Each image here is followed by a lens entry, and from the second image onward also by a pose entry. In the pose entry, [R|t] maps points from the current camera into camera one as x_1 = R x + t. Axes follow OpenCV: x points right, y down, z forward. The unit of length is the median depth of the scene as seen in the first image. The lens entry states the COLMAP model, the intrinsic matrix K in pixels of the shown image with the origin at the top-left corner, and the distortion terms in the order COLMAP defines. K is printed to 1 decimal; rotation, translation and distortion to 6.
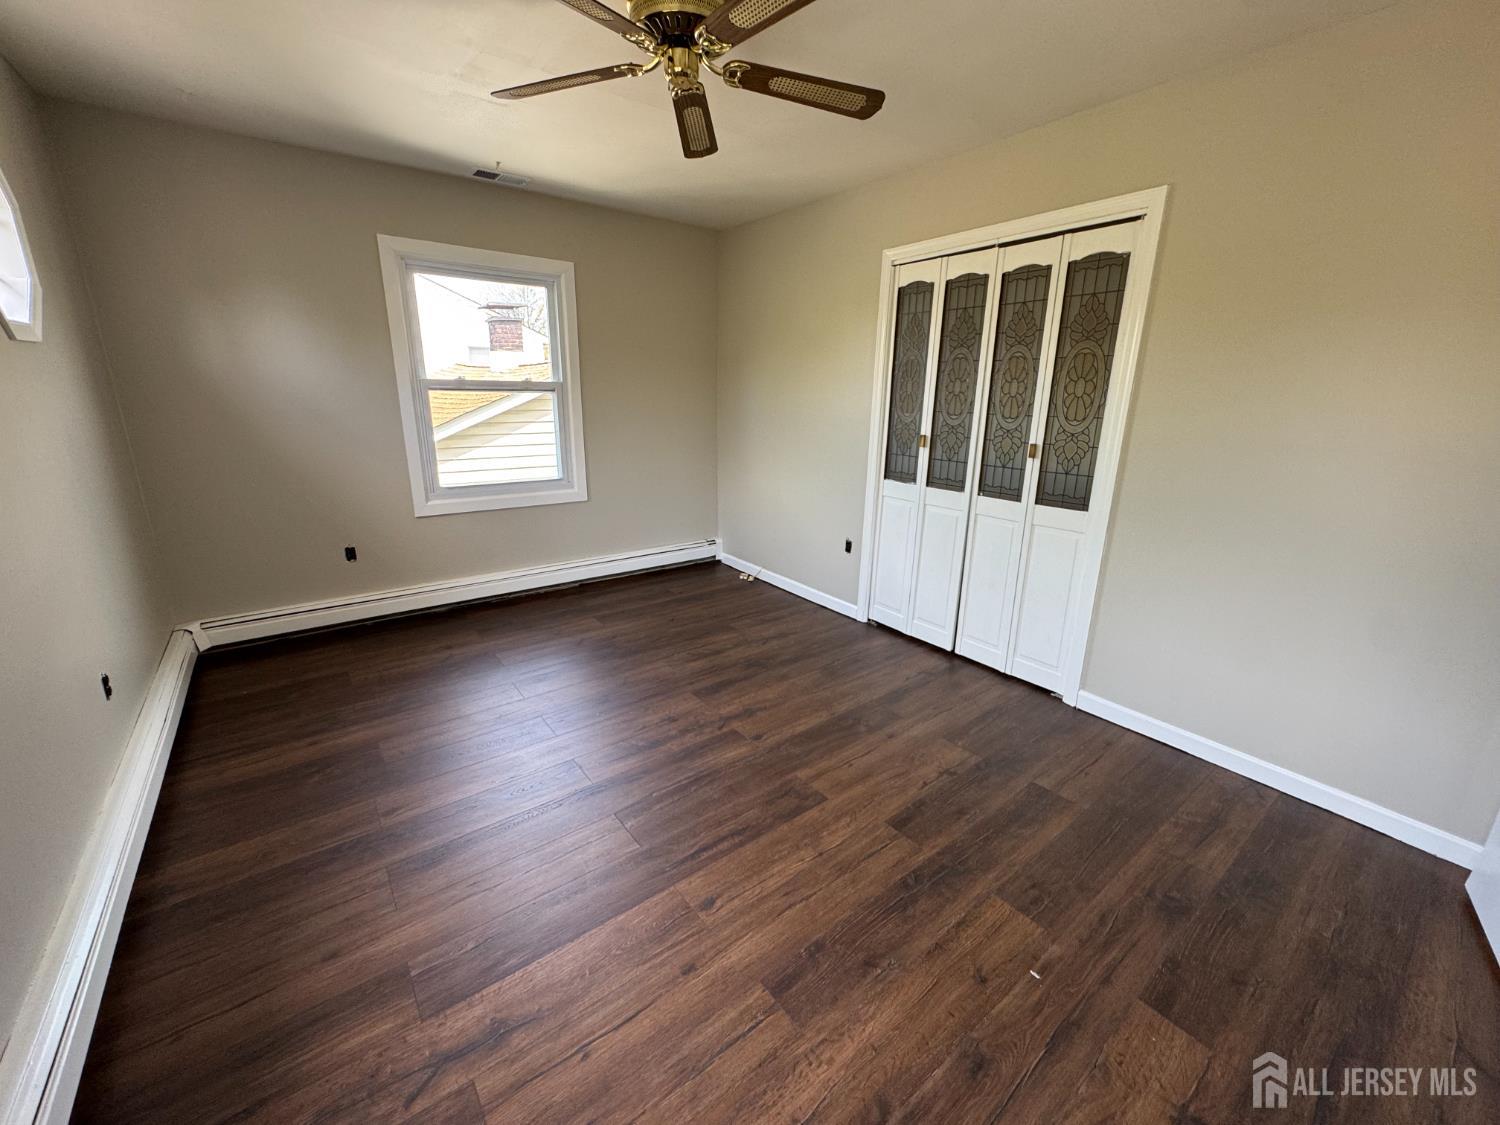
lens RADIAL K [[598.3, 0, 750.0], [0, 598.3, 562.5], [0, 0, 1]] dist [-0.003339, -0.000427]
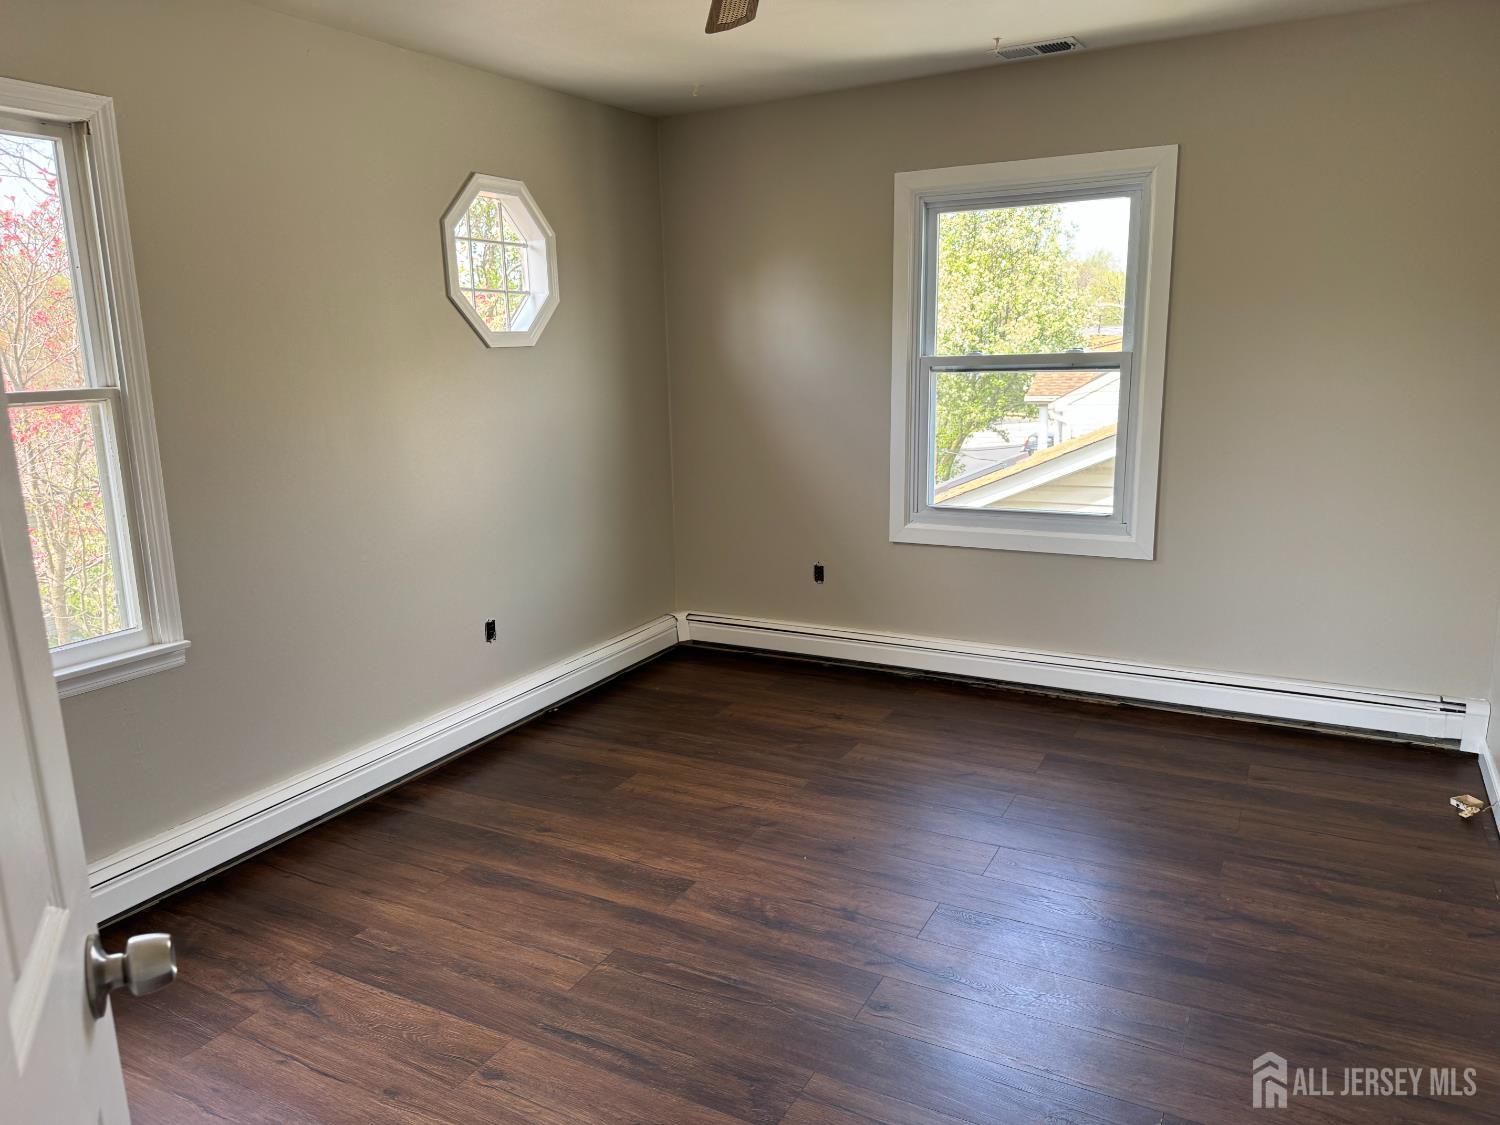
lens RADIAL K [[1045.0, 0, 738.7], [0, 1045.0, 575.7], [0, 0, 1]] dist [0.069787, -0.104149]
pose [[0.406970, 0.170585, -0.897372, 0.538074], [-0.223753, 0.971095, 0.083124, -0.101164], [0.885613, 0.166960, 0.433375, 0.282267]]
